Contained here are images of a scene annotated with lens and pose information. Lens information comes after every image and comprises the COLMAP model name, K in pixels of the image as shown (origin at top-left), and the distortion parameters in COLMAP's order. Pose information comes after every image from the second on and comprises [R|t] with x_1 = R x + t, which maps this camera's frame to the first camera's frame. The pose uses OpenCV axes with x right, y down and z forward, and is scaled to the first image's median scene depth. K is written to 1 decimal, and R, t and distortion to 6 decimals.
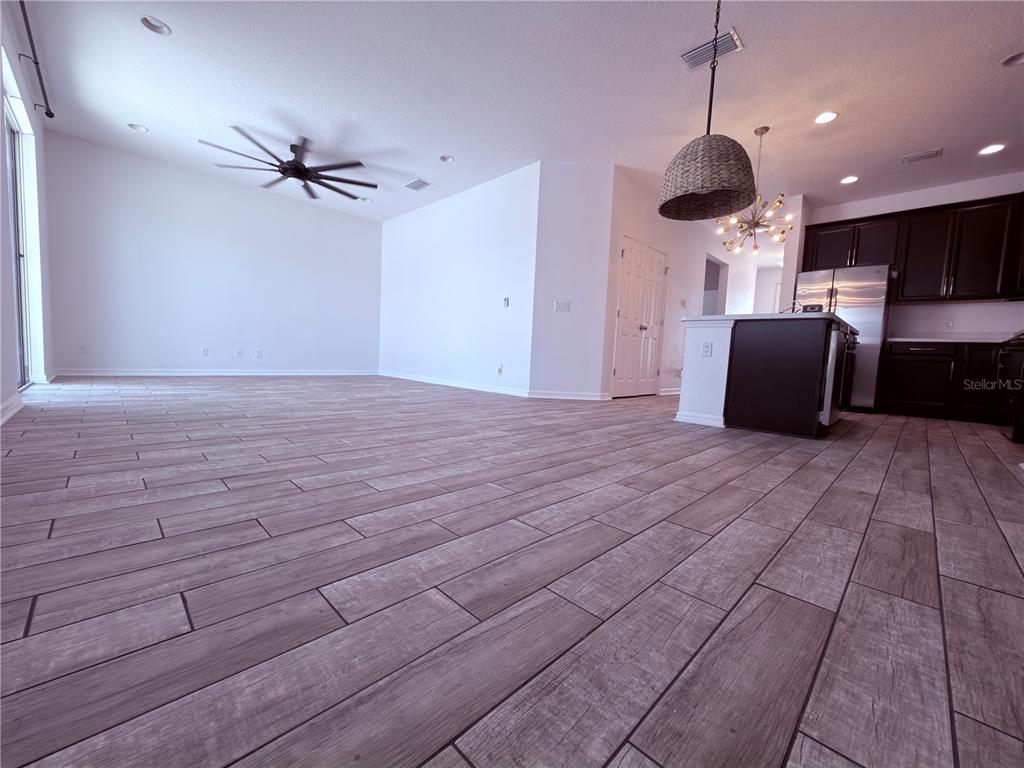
lens RADIAL K [[409.4, 0, 512.0], [0, 409.4, 384.0], [0, 0, 1]] dist [-0.000413, 0.000202]
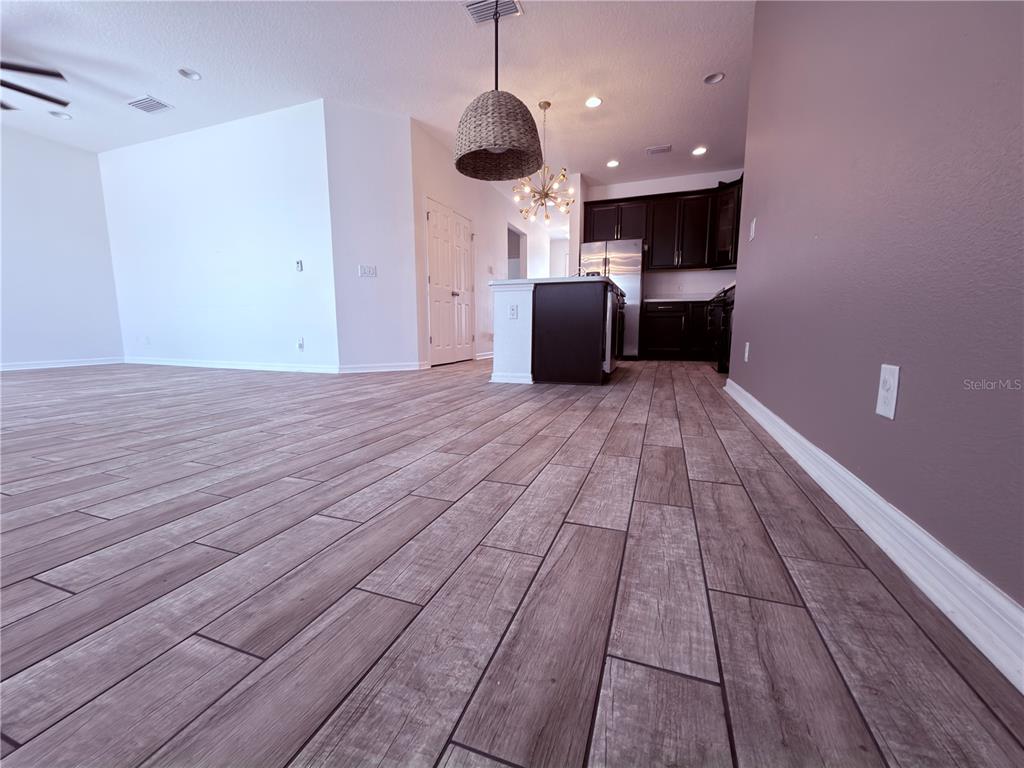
lens RADIAL K [[409.4, 0, 512.0], [0, 409.4, 384.0], [0, 0, 1]] dist [-0.000413, 0.000202]
pose [[0.906283, -0.103958, 0.409688, 0.039702], [0.074083, 0.993346, 0.088178, 0.013360], [-0.416129, -0.049564, 0.907954, 0.059769]]
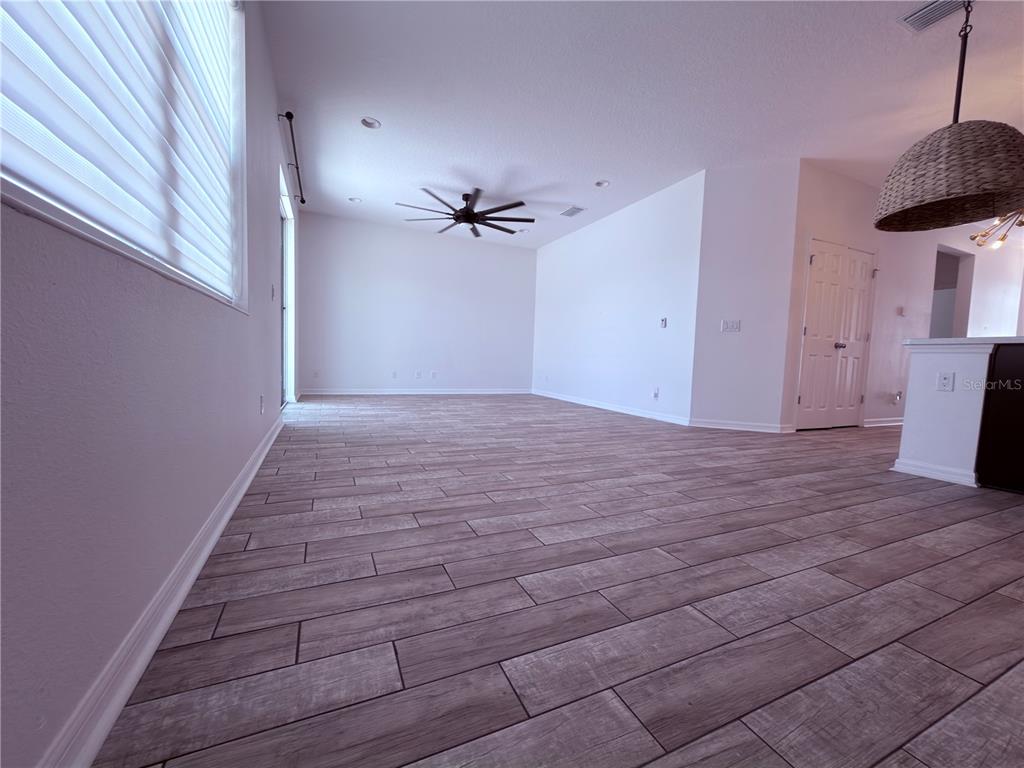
lens RADIAL K [[409.4, 0, 512.0], [0, 409.4, 384.0], [0, 0, 1]] dist [-0.000413, 0.000202]
pose [[0.937702, 0.008975, -0.347326, -0.041095], [-0.017724, 0.999600, -0.022022, -0.101893], [0.346989, 0.026806, 0.937486, -0.002368]]
